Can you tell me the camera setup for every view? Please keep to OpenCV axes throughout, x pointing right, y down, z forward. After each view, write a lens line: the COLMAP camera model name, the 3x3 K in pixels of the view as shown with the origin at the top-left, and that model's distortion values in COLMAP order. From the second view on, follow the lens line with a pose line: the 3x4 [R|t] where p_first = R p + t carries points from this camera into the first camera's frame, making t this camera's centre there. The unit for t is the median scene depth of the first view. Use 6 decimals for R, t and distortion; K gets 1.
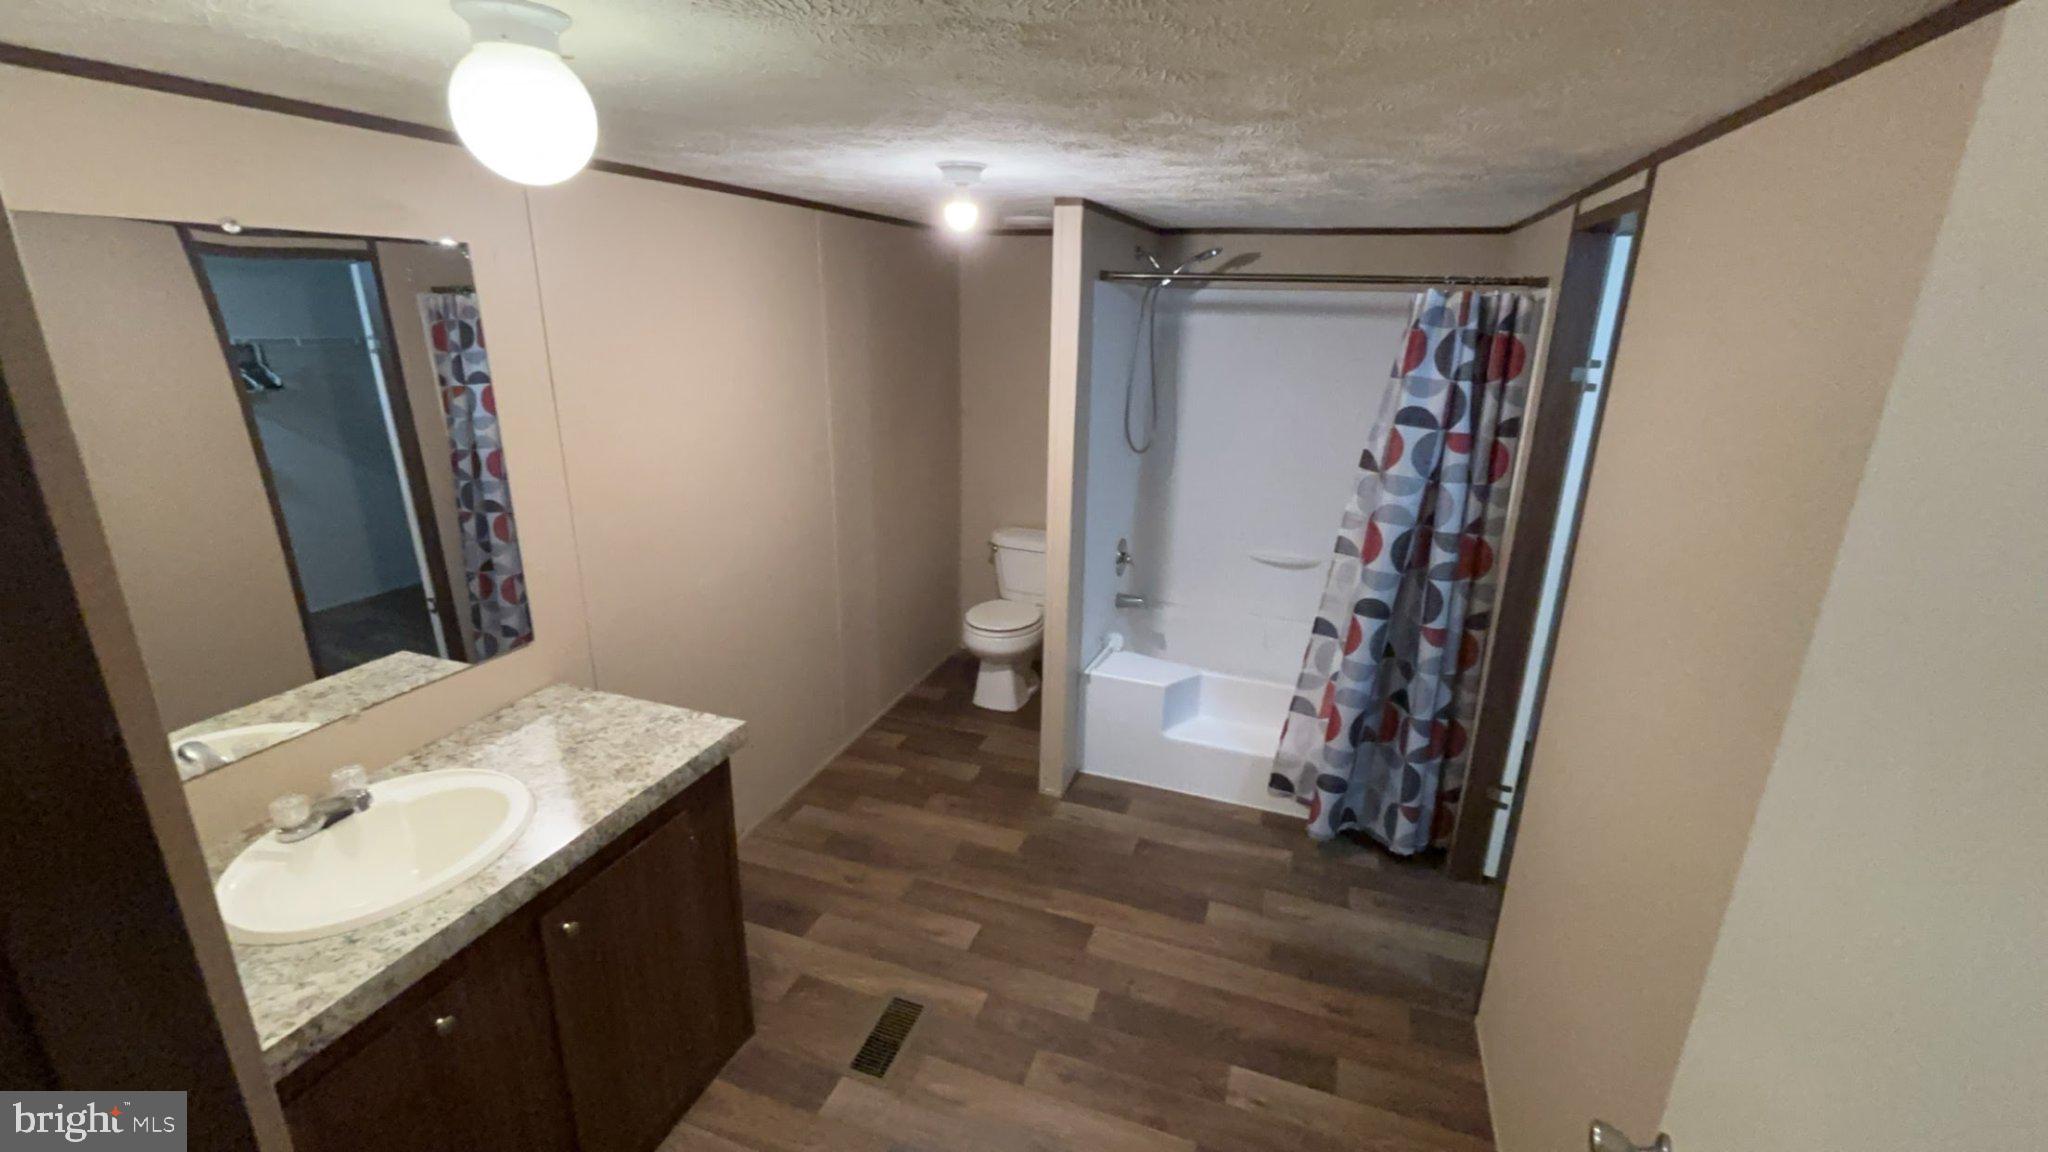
lens RADIAL K [[899.9, 0, 1018.1], [0, 899.9, 584.5], [0, 0, 1]] dist [-0.000334, -0.000089]
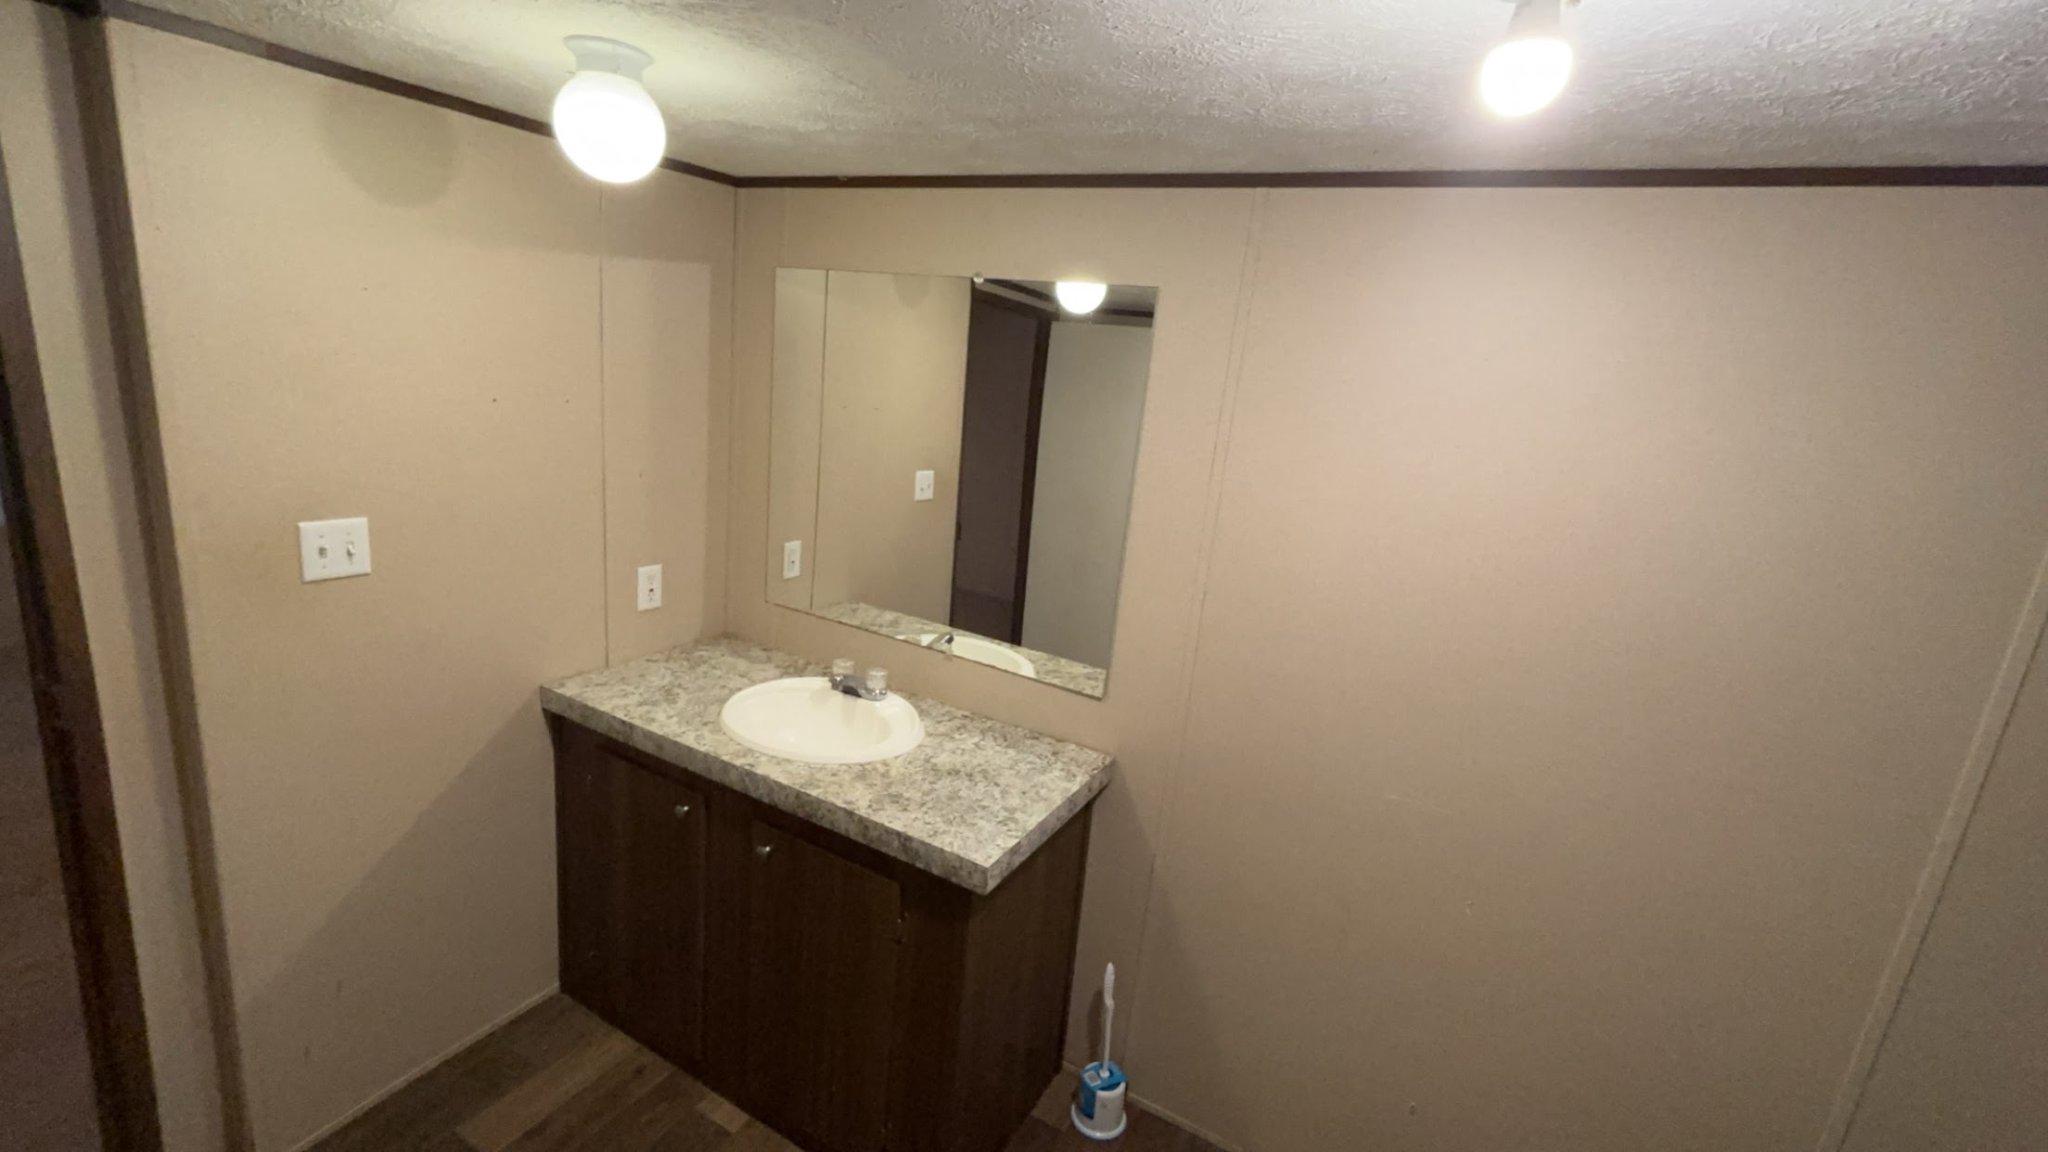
lens RADIAL K [[899.9, 0, 1021.4], [0, 899.9, 565.6], [0, 0, 1]] dist [-0.000334, -0.000089]
pose [[-0.158758, 0.197979, -0.967264, 0.436435], [-0.393222, 0.885958, 0.245877, -0.313469], [0.905634, 0.419385, -0.062803, 1.115064]]
